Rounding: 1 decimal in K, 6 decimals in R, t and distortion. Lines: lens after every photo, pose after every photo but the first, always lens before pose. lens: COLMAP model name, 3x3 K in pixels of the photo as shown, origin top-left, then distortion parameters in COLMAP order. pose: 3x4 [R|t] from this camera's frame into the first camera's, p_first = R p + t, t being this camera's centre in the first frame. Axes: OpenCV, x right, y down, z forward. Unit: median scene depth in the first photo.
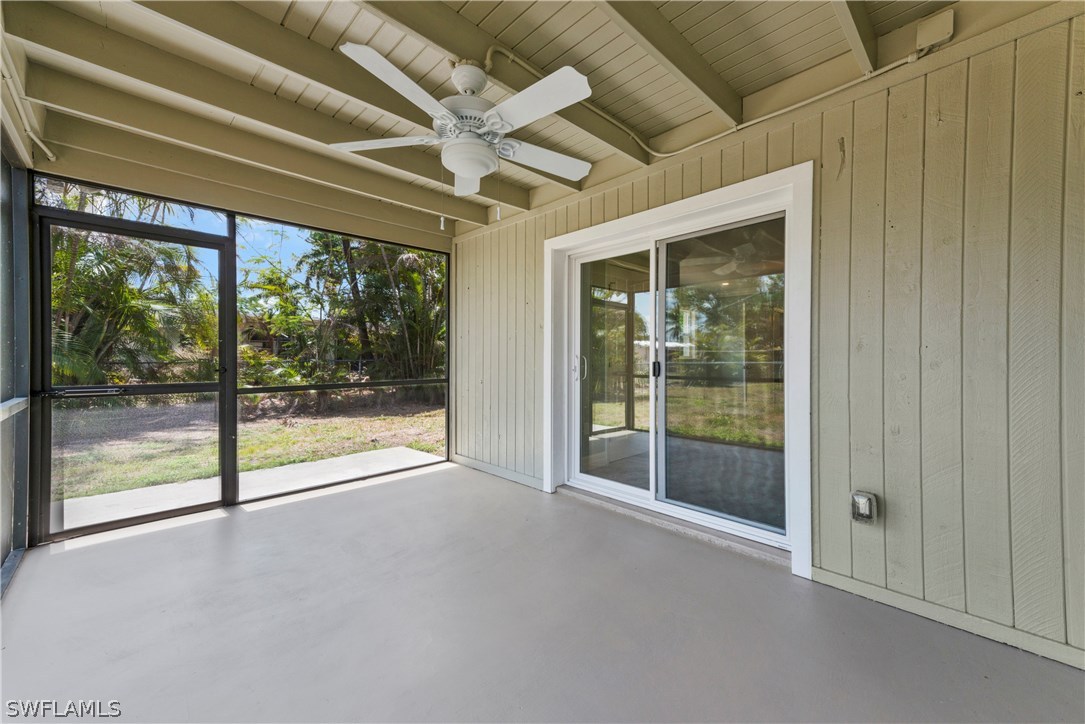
lens RADIAL K [[424.5, 0, 549.5], [0, 424.5, 354.6], [0, 0, 1]] dist [0.014342, -0.005488]
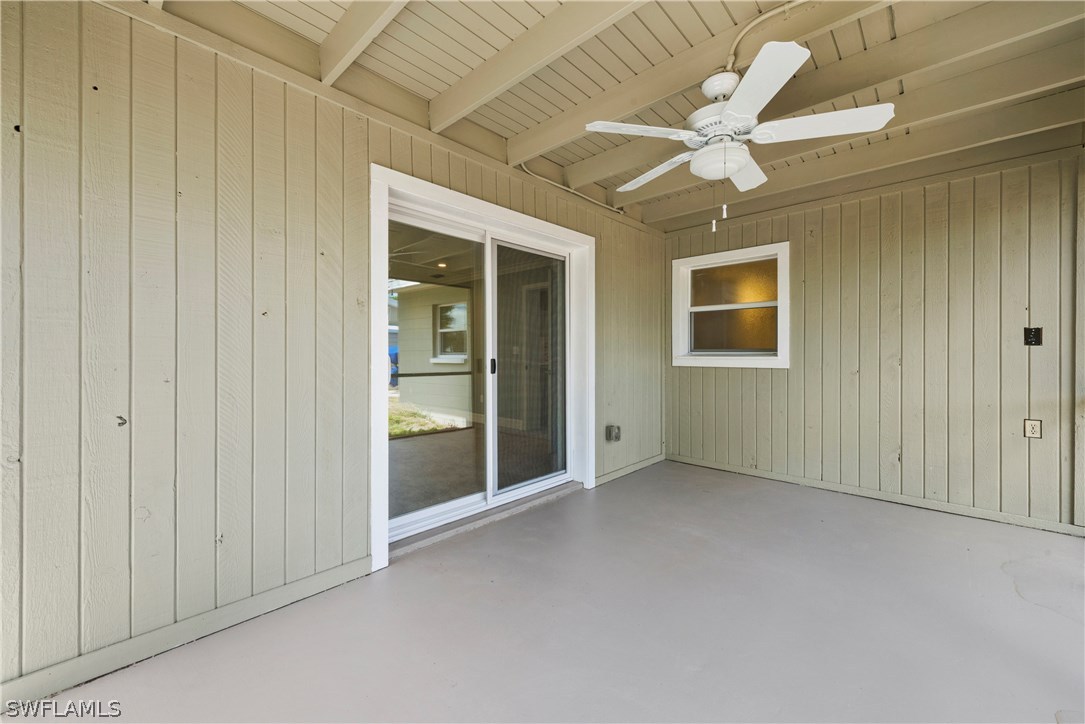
lens RADIAL K [[424.5, 0, 549.9], [0, 424.5, 361.0], [0, 0, 1]] dist [0.014342, -0.005488]
pose [[-0.048078, 0.000020, 0.998844, -0.750287], [0.013740, 0.999905, 0.000641, 0.025125], [-0.998749, 0.013755, -0.048074, 0.906607]]
